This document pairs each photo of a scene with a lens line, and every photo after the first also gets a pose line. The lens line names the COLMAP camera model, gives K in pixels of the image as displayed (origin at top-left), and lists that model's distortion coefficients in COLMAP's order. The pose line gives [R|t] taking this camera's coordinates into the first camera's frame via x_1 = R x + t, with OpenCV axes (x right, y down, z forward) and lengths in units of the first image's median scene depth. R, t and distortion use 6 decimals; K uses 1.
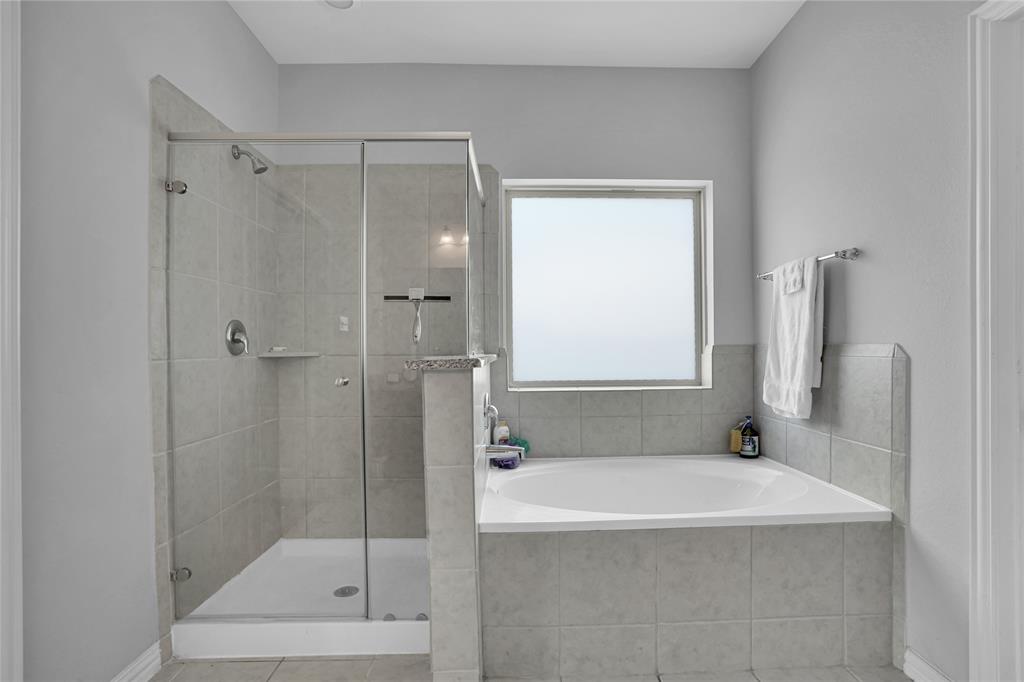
lens RADIAL K [[492.2, 0, 514.0], [0, 492.2, 337.9], [0, 0, 1]] dist [-0.032573, 0.001450]
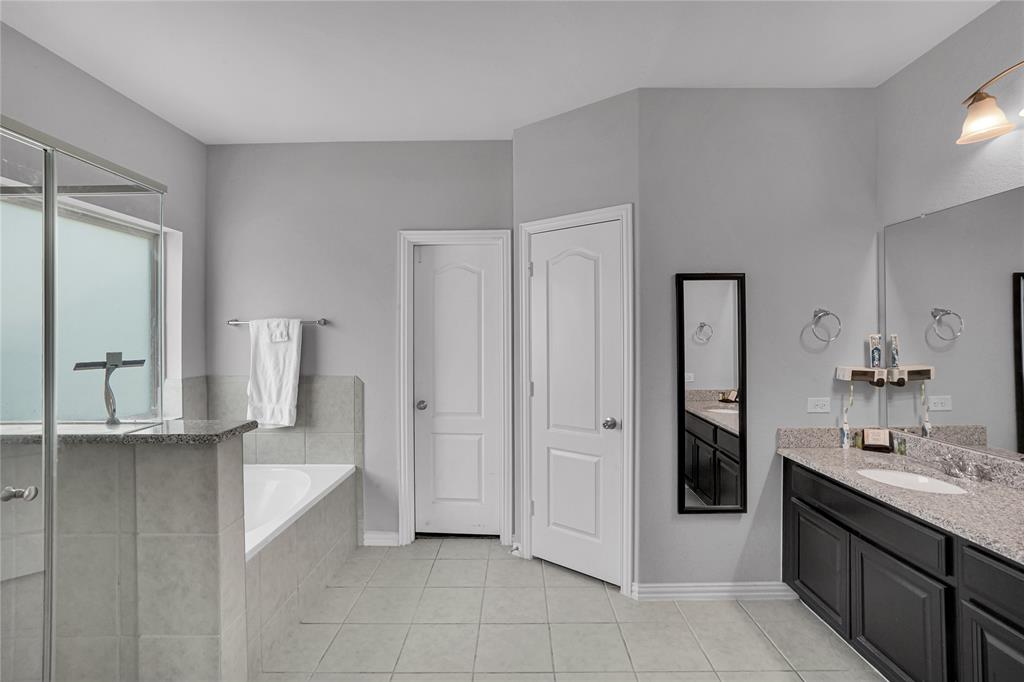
lens RADIAL K [[492.2, 0, 515.8], [0, 492.2, 337.2], [0, 0, 1]] dist [-0.032573, 0.001450]
pose [[0.057187, -0.000680, 0.998363, -0.862288], [-0.012259, 0.999924, 0.001383, -0.119049], [-0.998288, -0.012318, 0.057174, 0.216057]]
